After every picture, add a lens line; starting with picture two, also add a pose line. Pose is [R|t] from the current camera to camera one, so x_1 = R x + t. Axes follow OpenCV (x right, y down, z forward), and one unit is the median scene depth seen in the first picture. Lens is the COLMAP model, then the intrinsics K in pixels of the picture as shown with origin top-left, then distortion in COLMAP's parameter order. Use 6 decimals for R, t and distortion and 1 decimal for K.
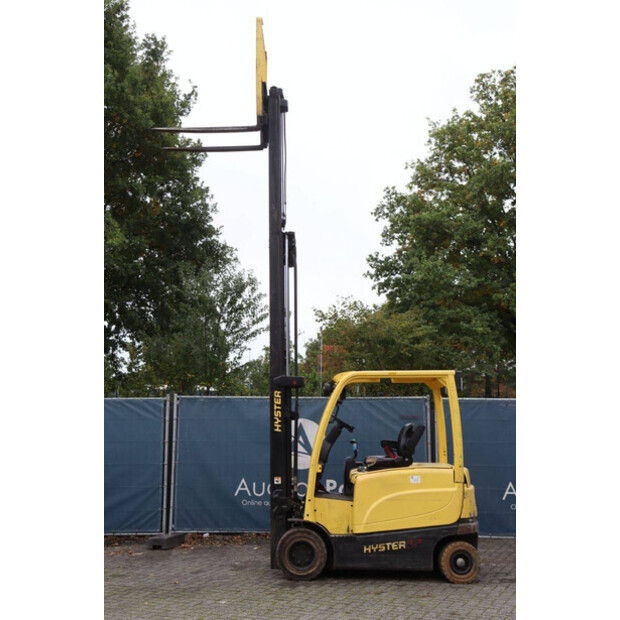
lens RADIAL K [[836.4, 0, 305.9], [0, 836.4, 307.0], [0, 0, 1]] dist [0.068865, 0.000000]
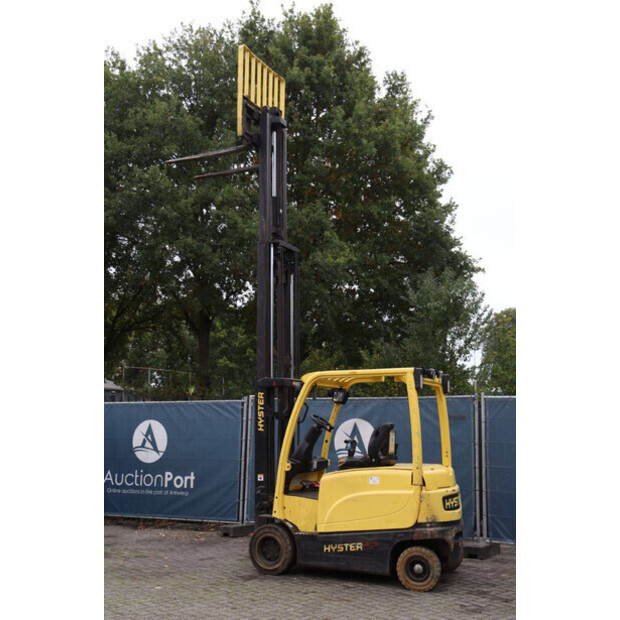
lens RADIAL K [[761.3, 0, 308.0], [0, 761.3, 306.6], [0, 0, 1]] dist [0.016770, 0.000000]
pose [[0.903520, -0.064818, -0.423616, 0.432631], [0.059100, 0.997897, -0.026637, 0.021900], [0.424452, -0.000969, 0.905450, 0.159540]]
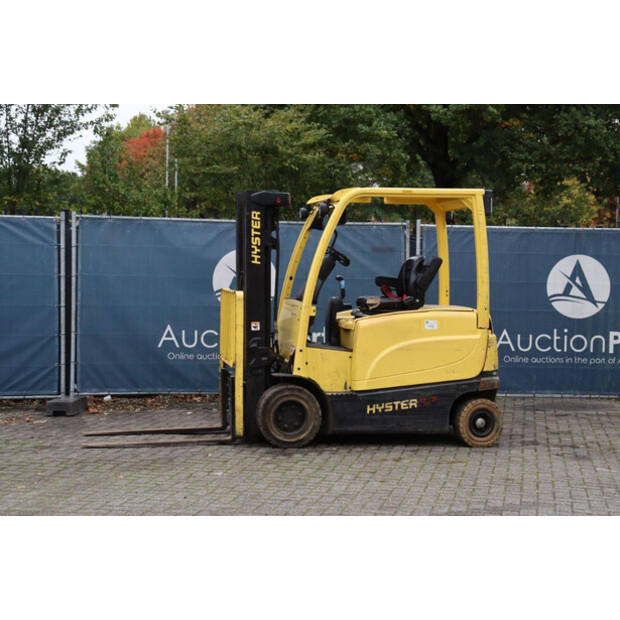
lens RADIAL K [[1138.5, 0, 305.1], [0, 1138.5, 305.6], [0, 0, 1]] dist [0.190817, 0.000000]
pose [[0.980454, 0.005110, 0.196683, -0.193640], [-0.039959, 0.984000, 0.173631, 0.003321], [-0.192649, -0.178096, 0.964971, -0.021687]]
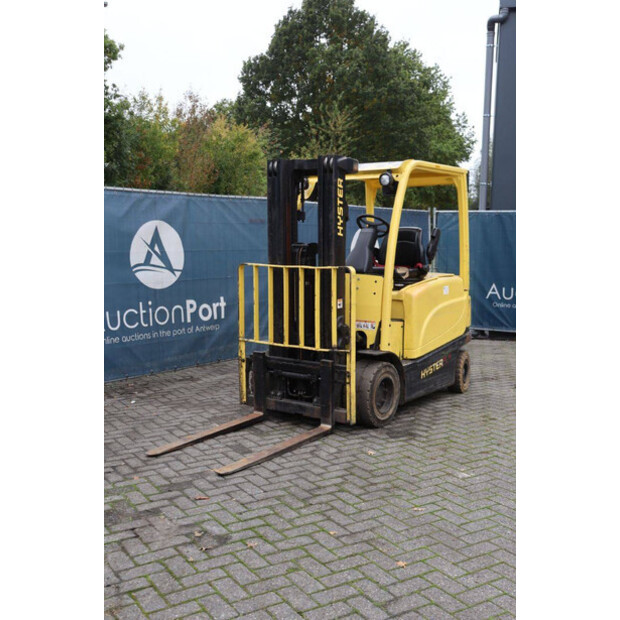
lens RADIAL K [[708.9, 0, 312.3], [0, 708.9, 306.6], [0, 0, 1]] dist [-0.026492, 0.000000]
pose [[0.572774, -0.077827, 0.816011, -0.537010], [-0.117489, 0.977410, 0.175688, 0.103971], [-0.811250, -0.196501, 0.550691, 0.675822]]
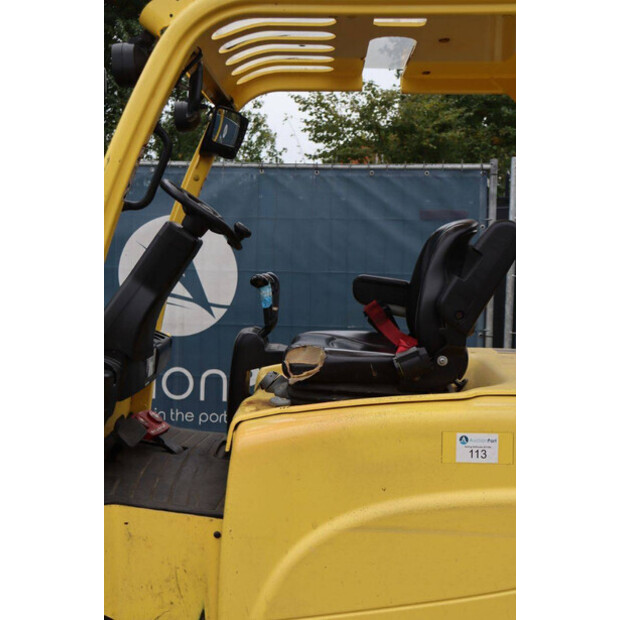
lens RADIAL K [[822.6, 0, 307.8], [0, 822.6, 309.6], [0, 0, 1]] dist [-0.027878, 0.000000]
pose [[0.999649, 0.019270, -0.018198, 0.082418], [-0.014803, 0.975446, 0.219741, 0.111996], [0.021985, -0.219395, 0.975388, 0.750973]]
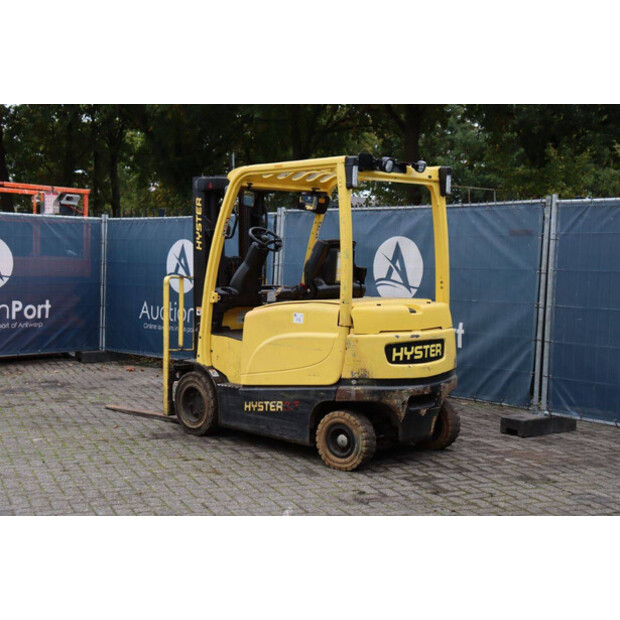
lens RADIAL K [[987.0, 0, 306.4], [0, 987.0, 312.0], [0, 0, 1]] dist [0.128059, 0.000000]
pose [[0.699354, 0.047726, -0.713180, 0.689260], [0.092197, 0.983410, 0.156220, 0.070977], [0.708804, -0.175006, 0.683352, 0.432748]]
